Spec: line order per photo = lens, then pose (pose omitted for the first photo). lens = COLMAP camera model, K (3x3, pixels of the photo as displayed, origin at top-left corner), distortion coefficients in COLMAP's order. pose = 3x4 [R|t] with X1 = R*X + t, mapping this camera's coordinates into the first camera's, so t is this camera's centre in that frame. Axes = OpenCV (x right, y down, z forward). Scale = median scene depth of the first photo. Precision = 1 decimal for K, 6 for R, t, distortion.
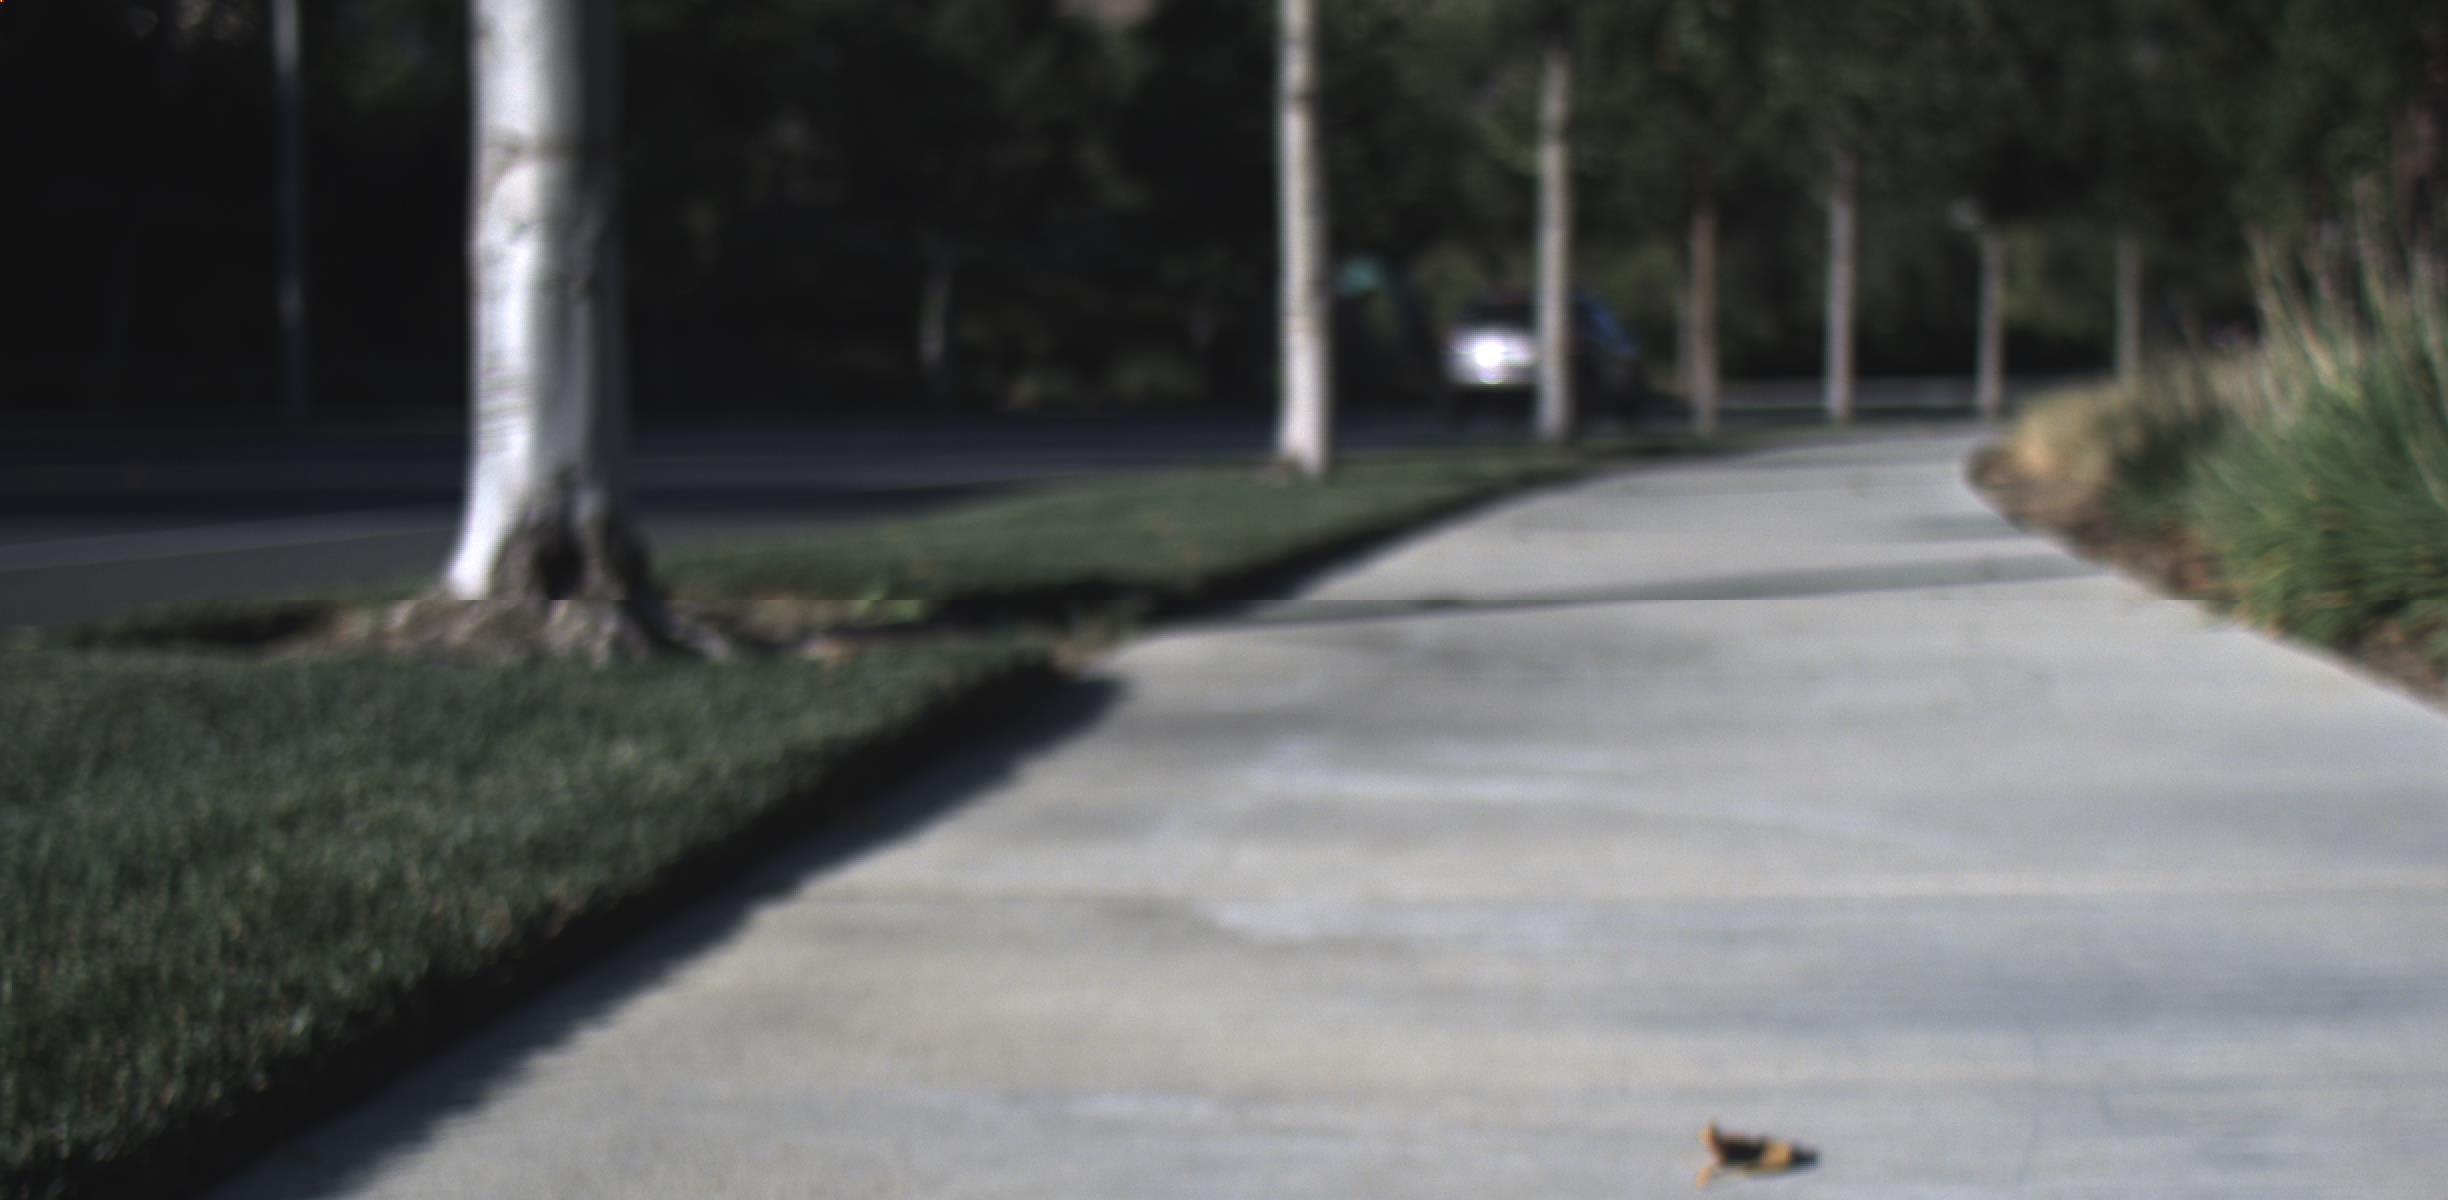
lens RADIAL K [[4867.4, 0, 1224.0], [0, 4867.4, 600.0], [0, 0, 1]] dist [-0.041874, 0.490473]
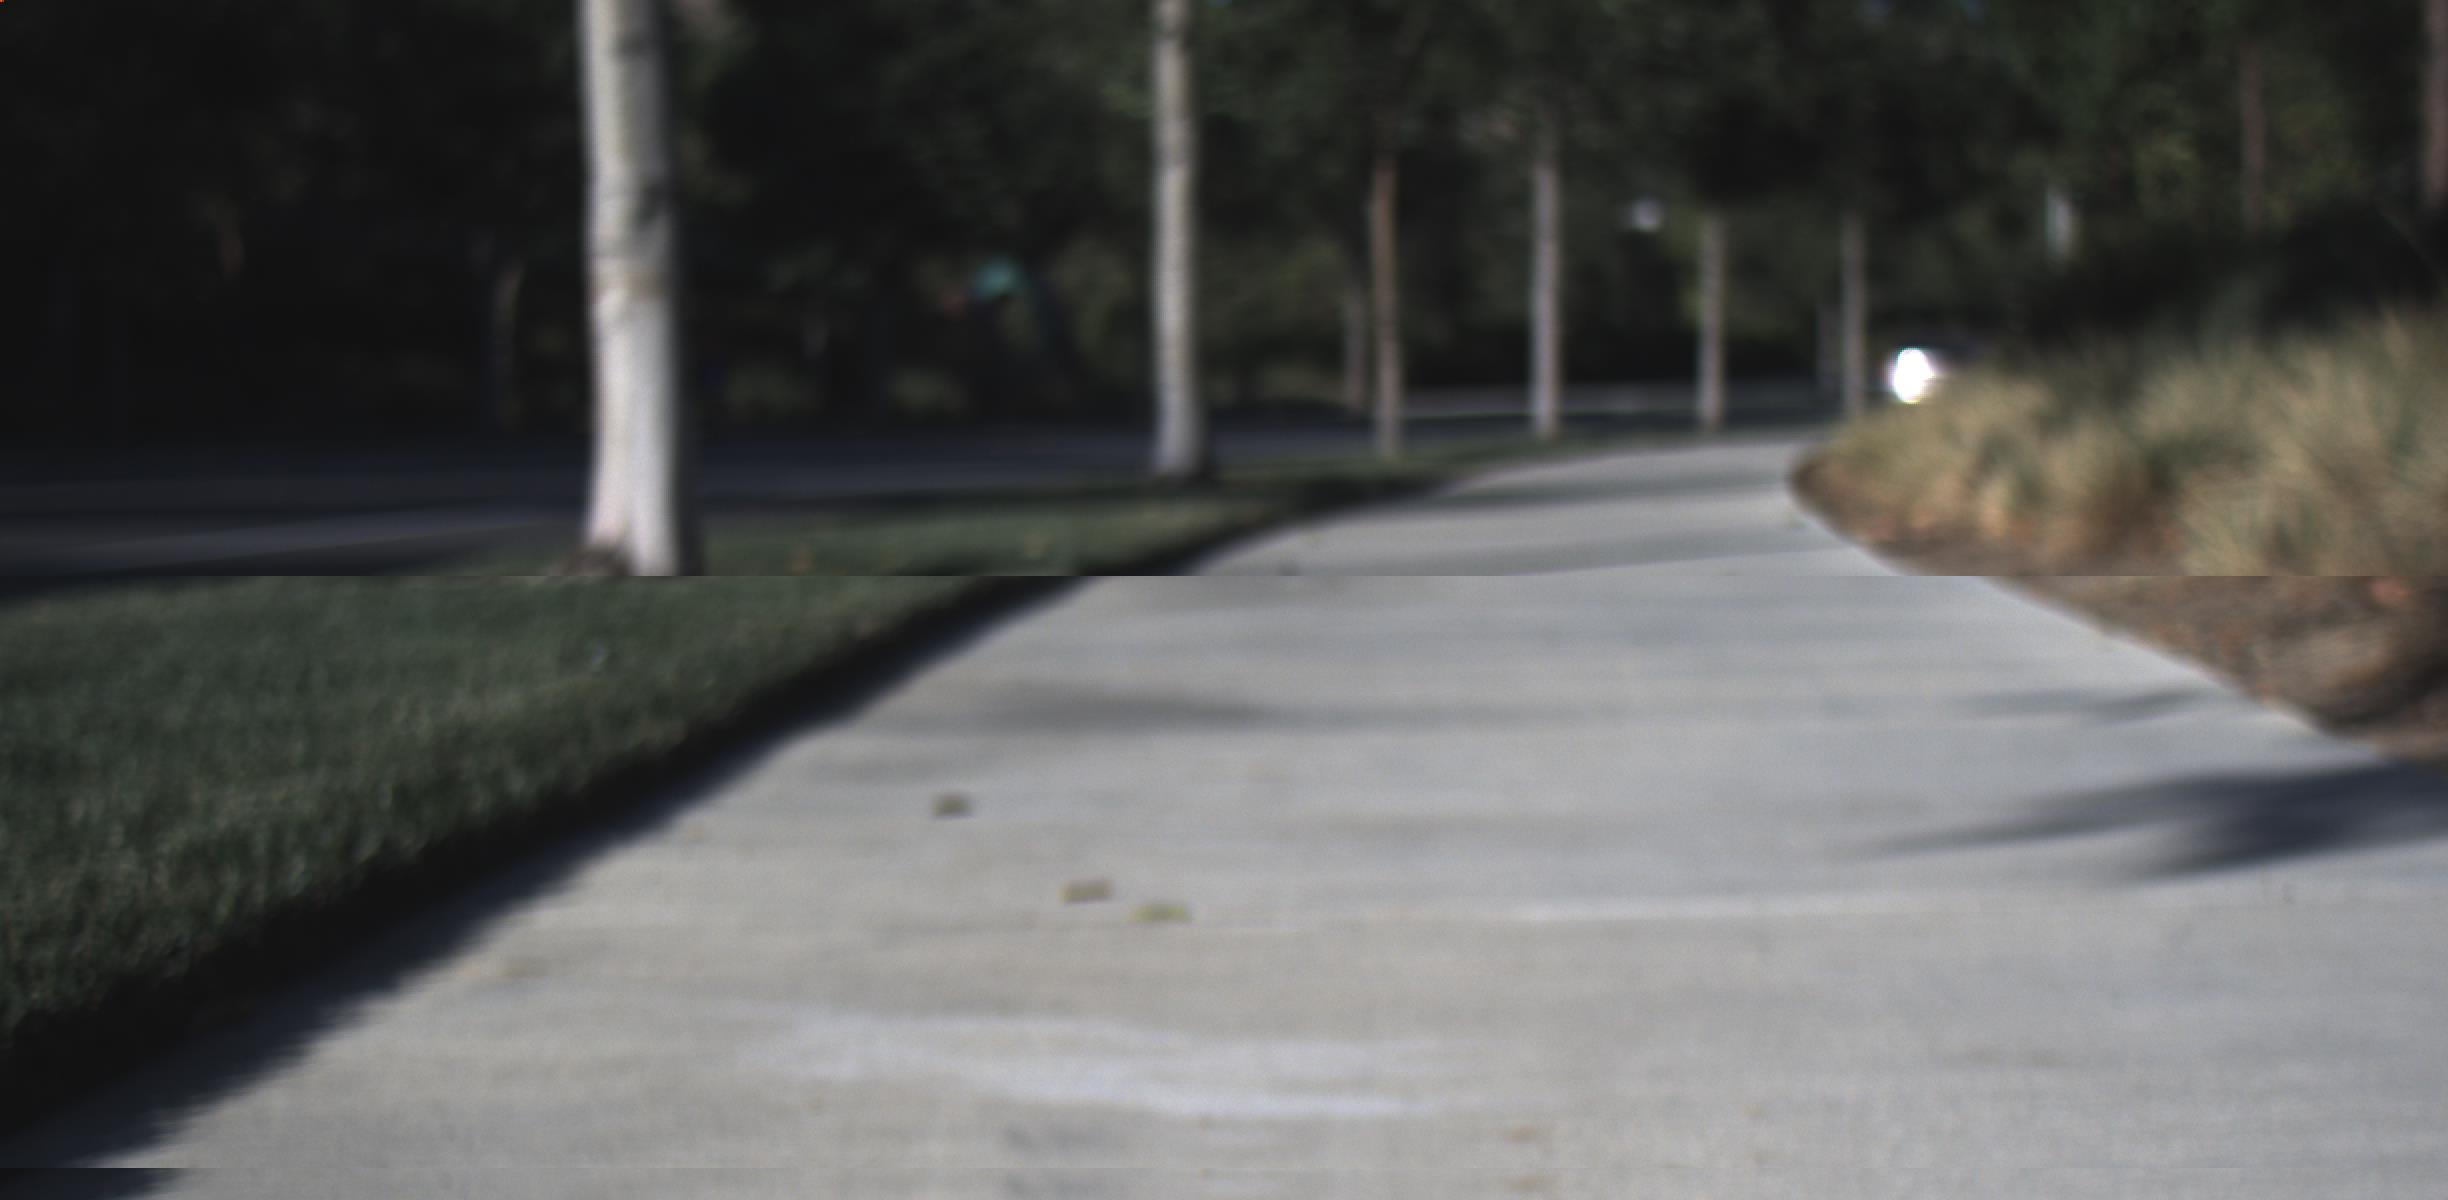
lens RADIAL K [[4867.4, 0, 1224.0], [0, 4867.4, 600.0], [0, 0, 1]] dist [-0.041874, 0.490473]
pose [[0.997579, -0.013257, 0.068268, 0.016723], [0.013443, 0.999907, -0.002275, -0.008649], [-0.068231, 0.003187, 0.997664, 0.195354]]
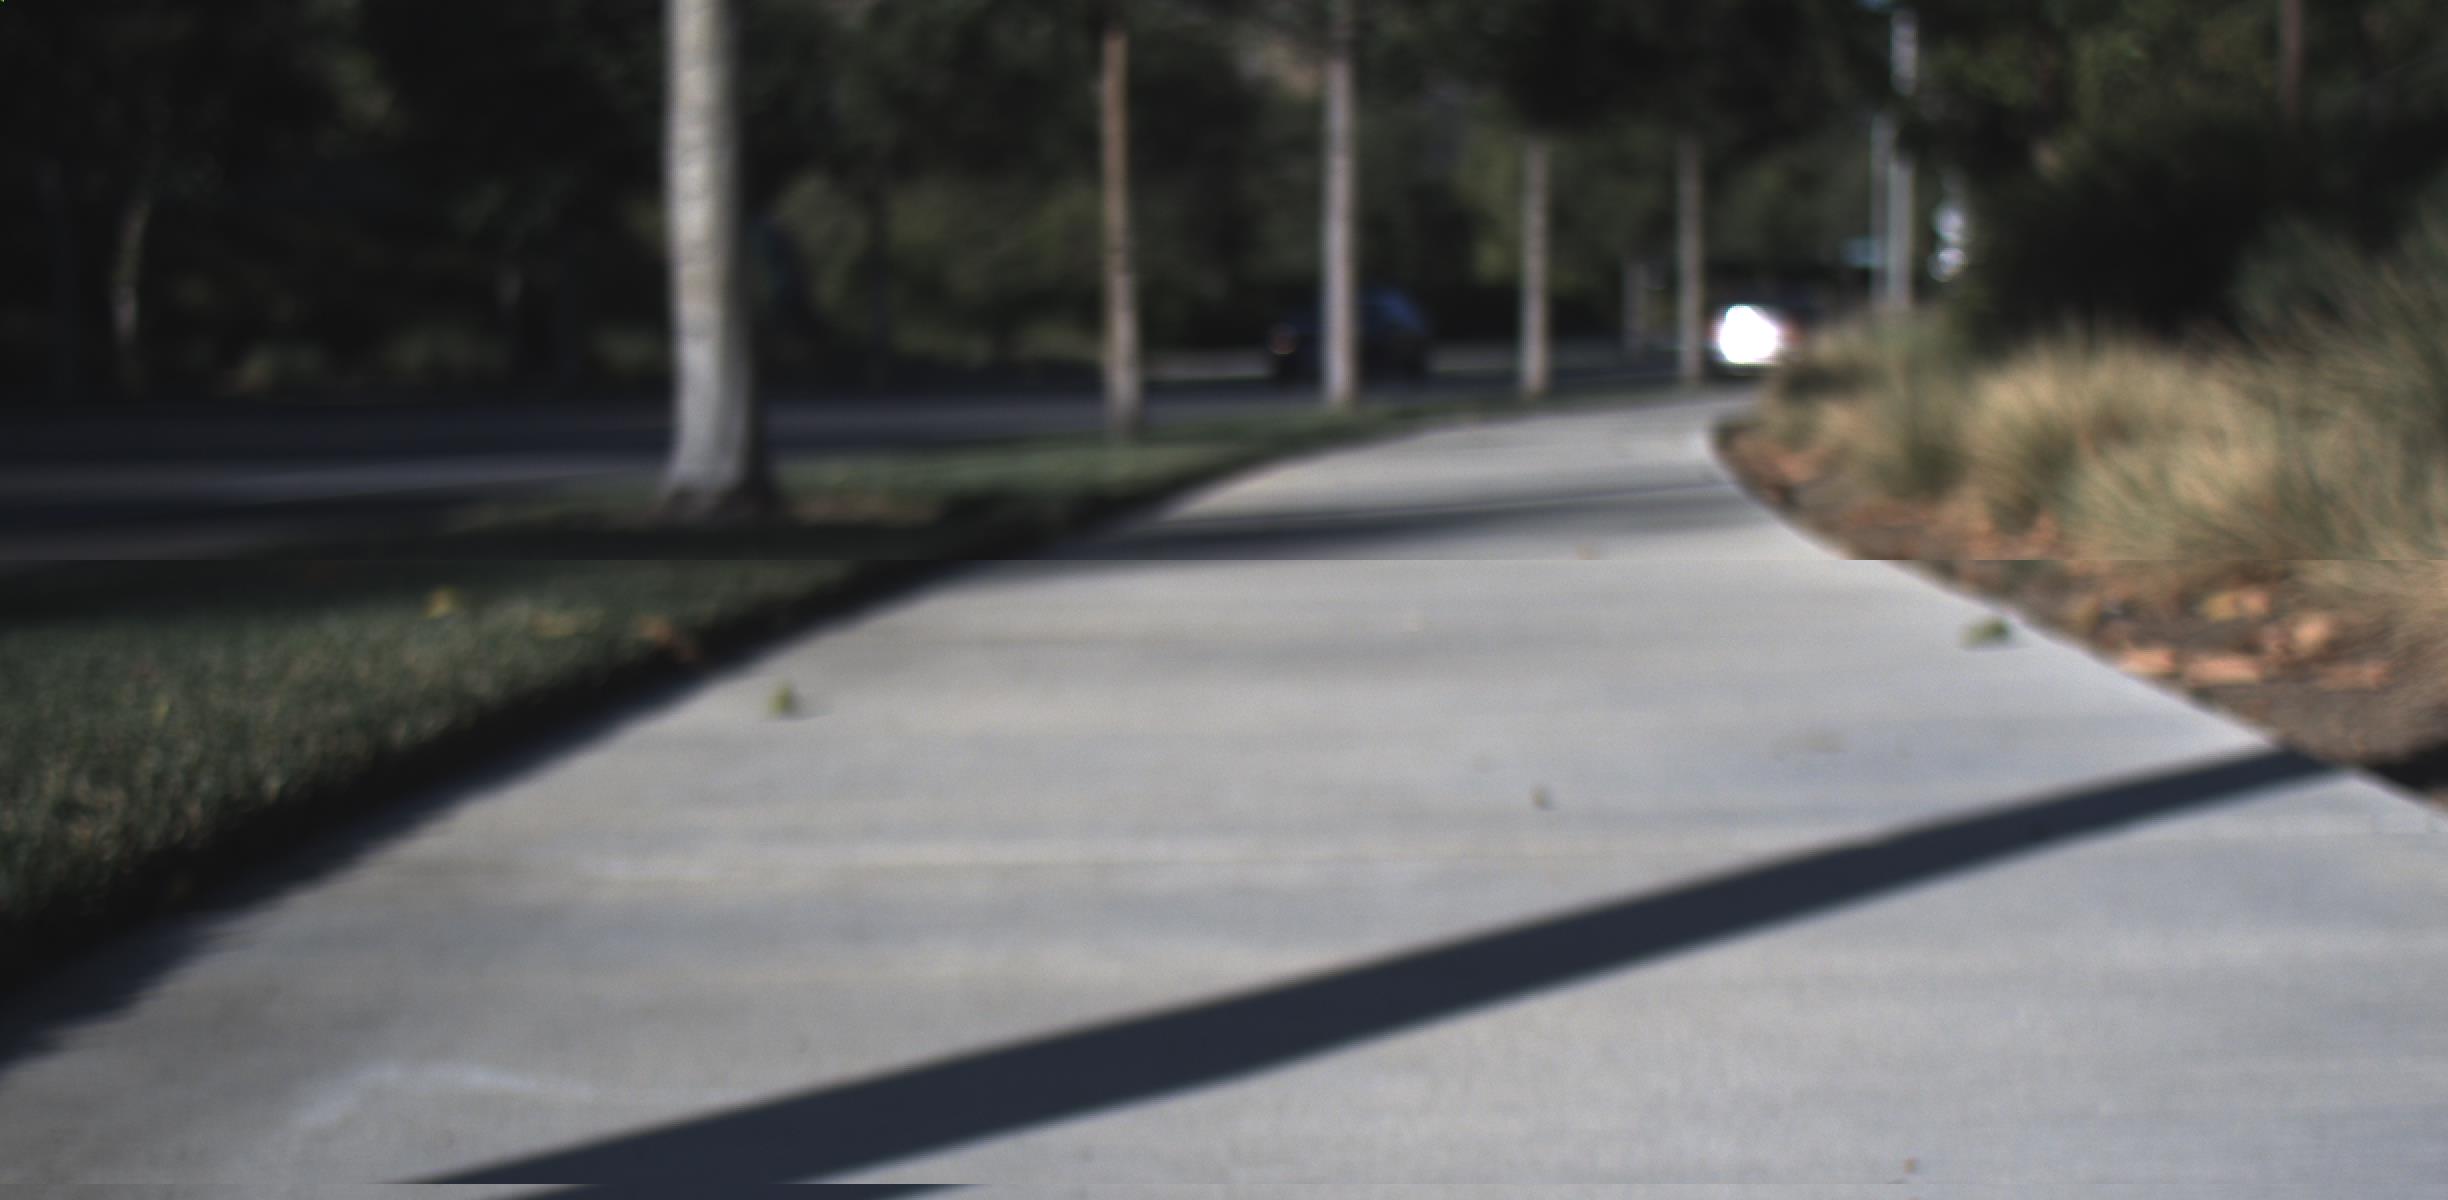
lens RADIAL K [[4867.4, 0, 1224.0], [0, 4867.4, 600.0], [0, 0, 1]] dist [-0.041874, 0.490473]
pose [[0.993499, -0.014765, 0.112881, 0.040408], [0.014137, 0.999880, 0.006366, -0.016640], [-0.112961, -0.004728, 0.993588, 0.382712]]
